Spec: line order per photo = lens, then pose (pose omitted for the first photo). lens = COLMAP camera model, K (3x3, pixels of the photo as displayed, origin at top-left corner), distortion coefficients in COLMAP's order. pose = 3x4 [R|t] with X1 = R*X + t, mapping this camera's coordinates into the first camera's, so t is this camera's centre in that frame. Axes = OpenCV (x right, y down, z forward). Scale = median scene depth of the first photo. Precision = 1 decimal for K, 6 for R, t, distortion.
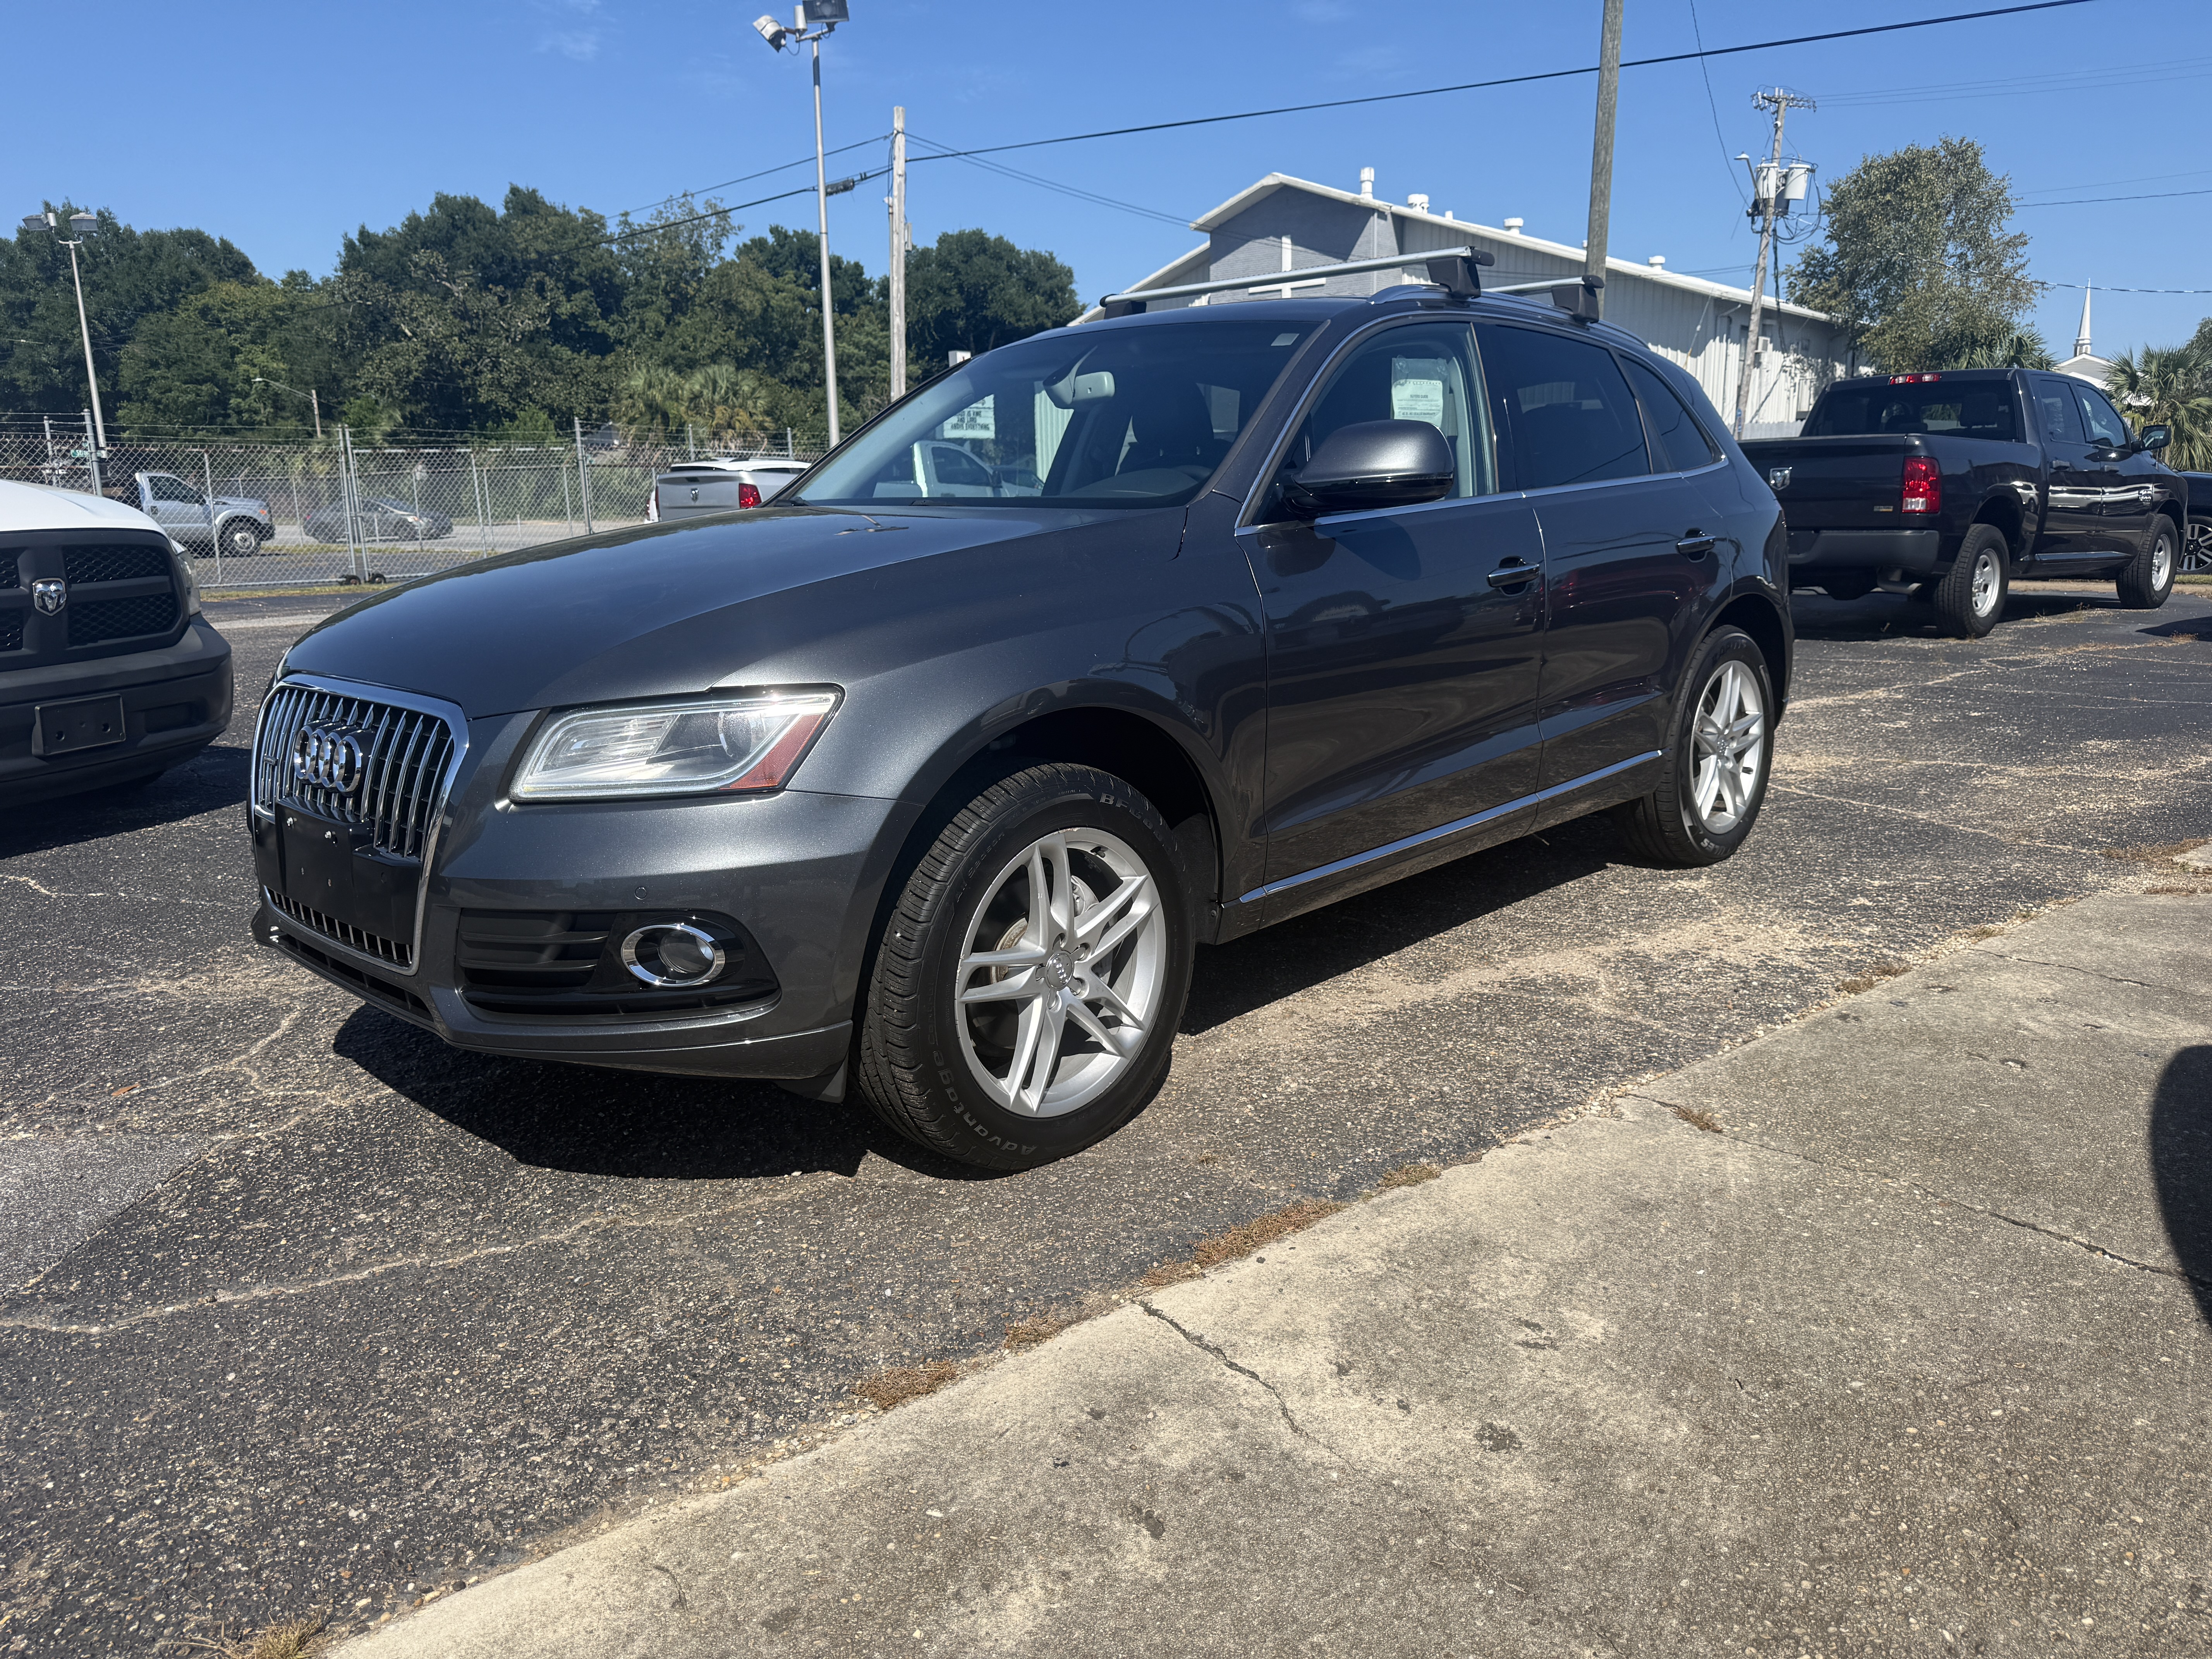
lens RADIAL K [[1531.3, 0, 1105.1], [0, 1531.3, 764.2], [0, 0, 1]] dist [0.033293, 0.000417]
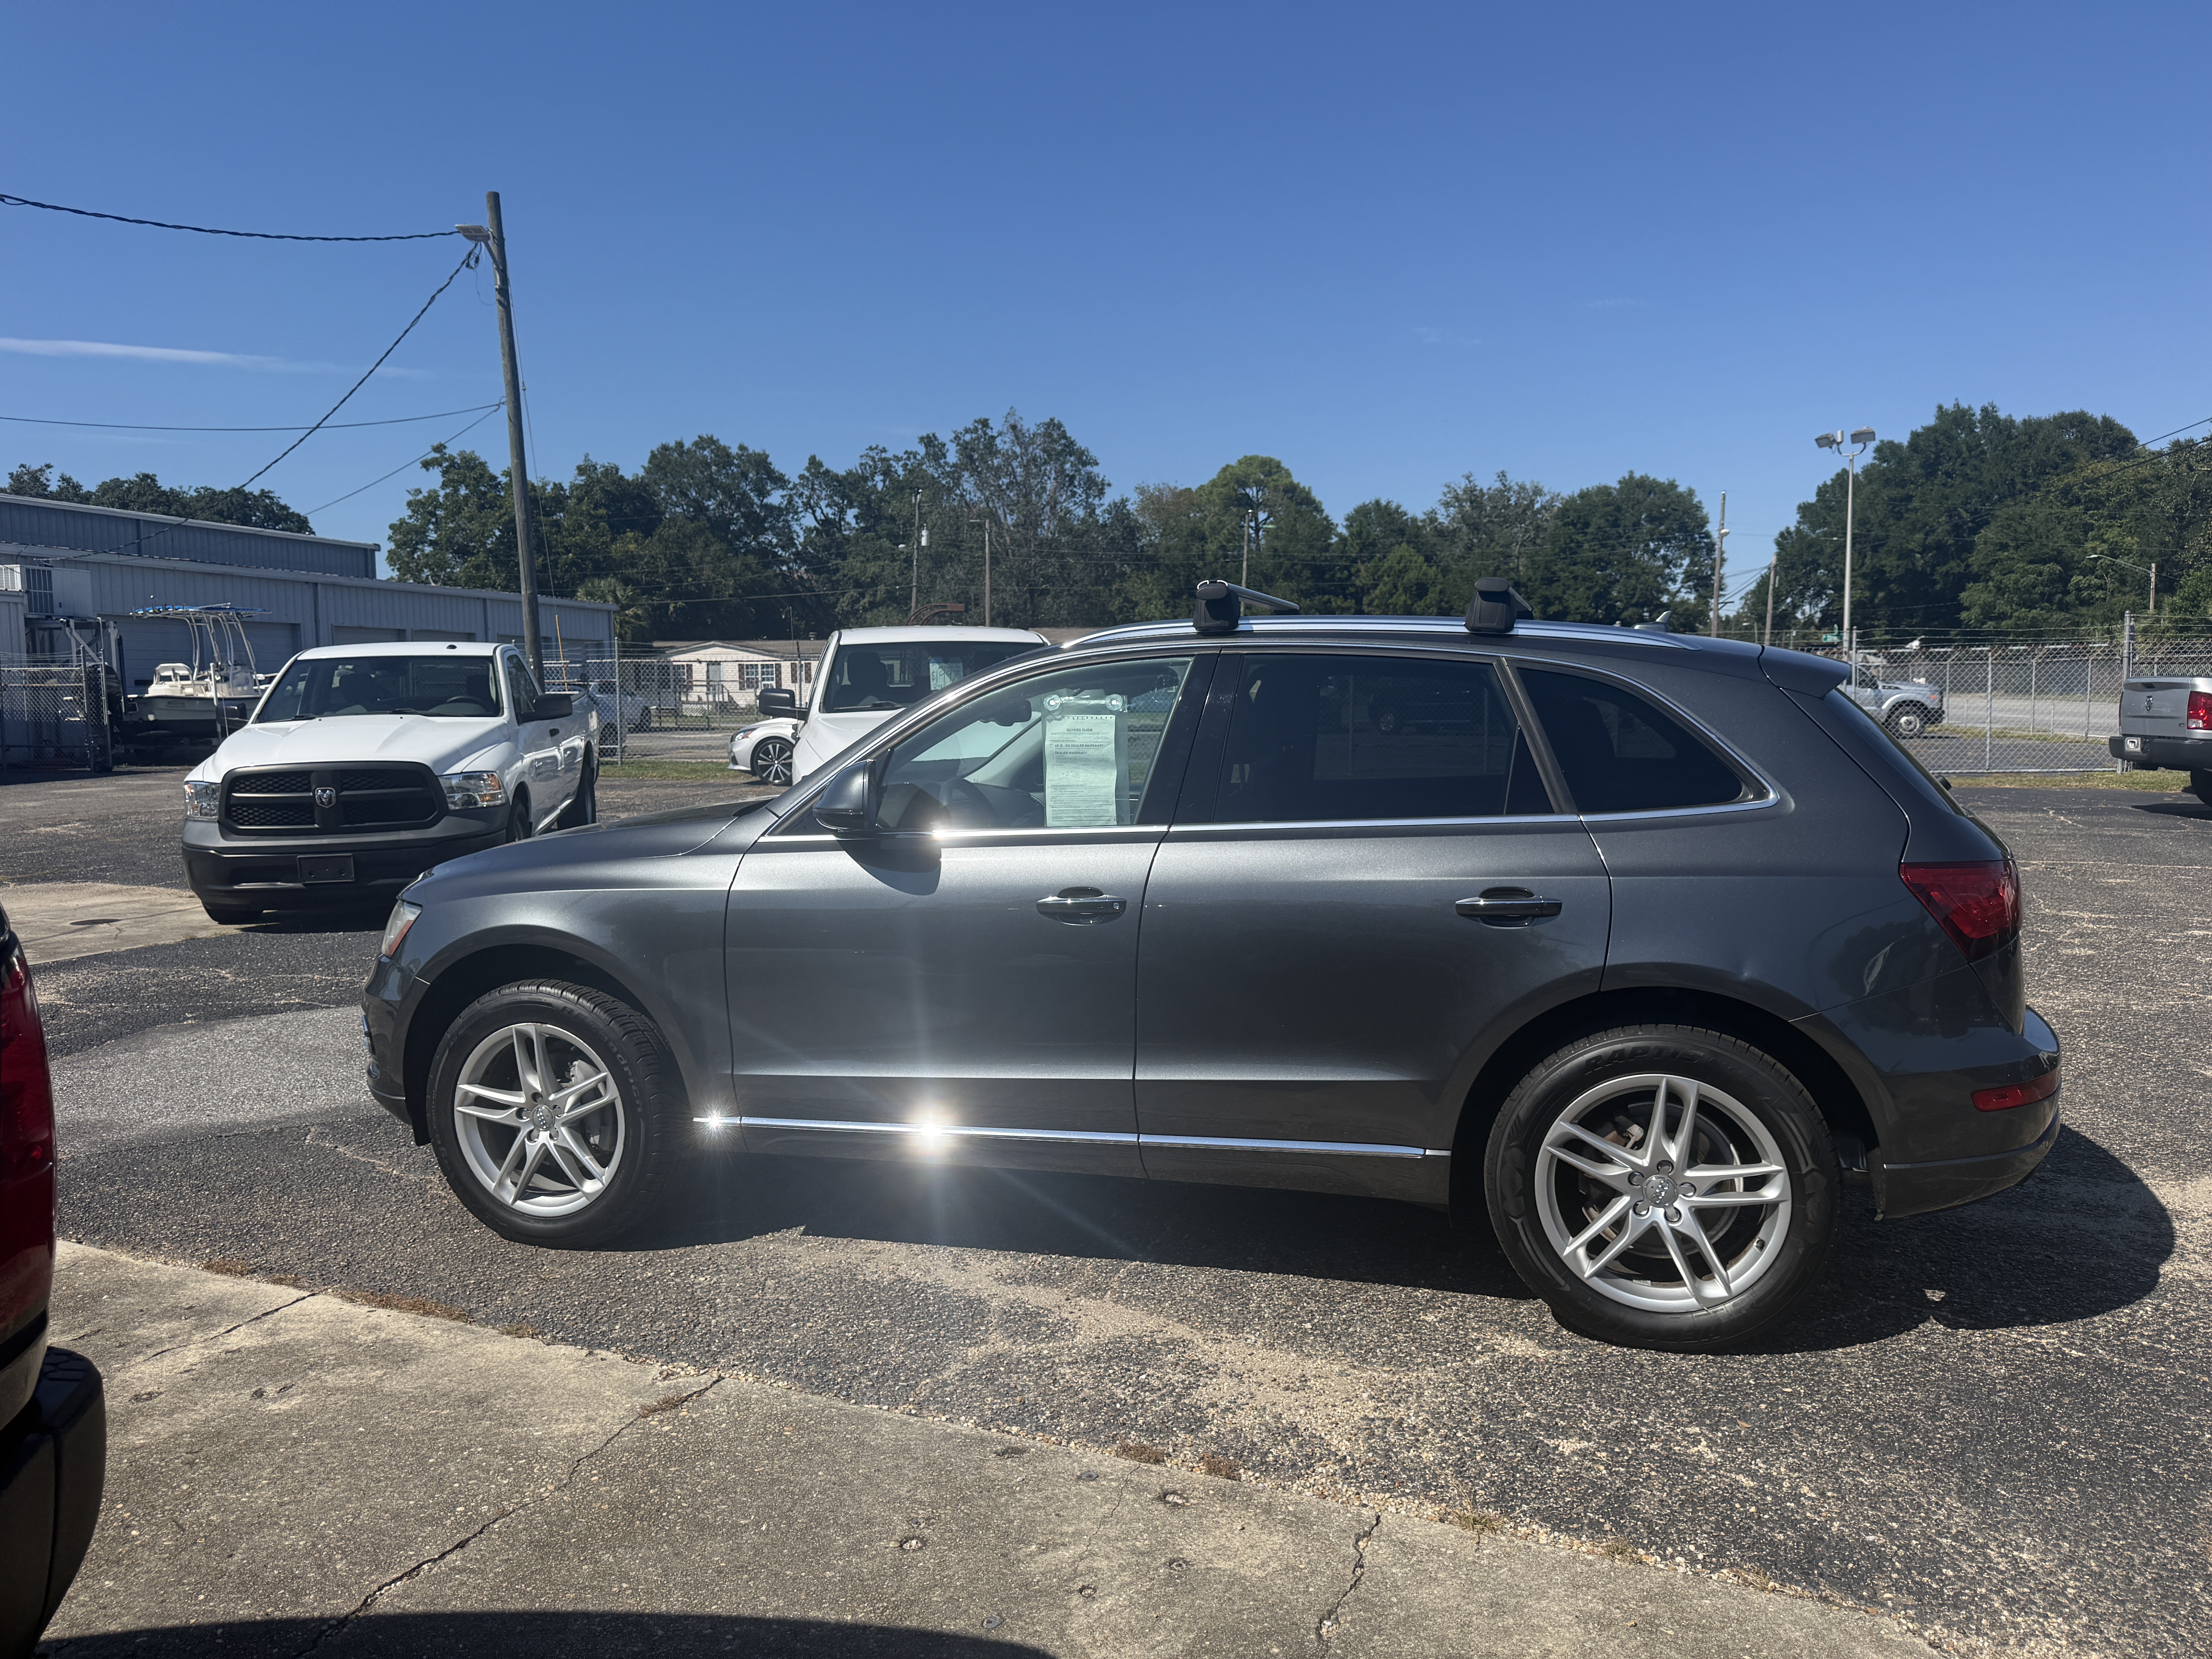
lens RADIAL K [[1554.5, 0, 1106.0], [0, 1554.5, 829.5], [0, 0, 1]] dist [0.000677, -0.023580]
pose [[0.490561, 0.105486, -0.864998, 1.090088], [-0.166020, 0.985778, 0.026061, -0.184934], [0.855445, 0.130823, 0.501097, 0.512800]]
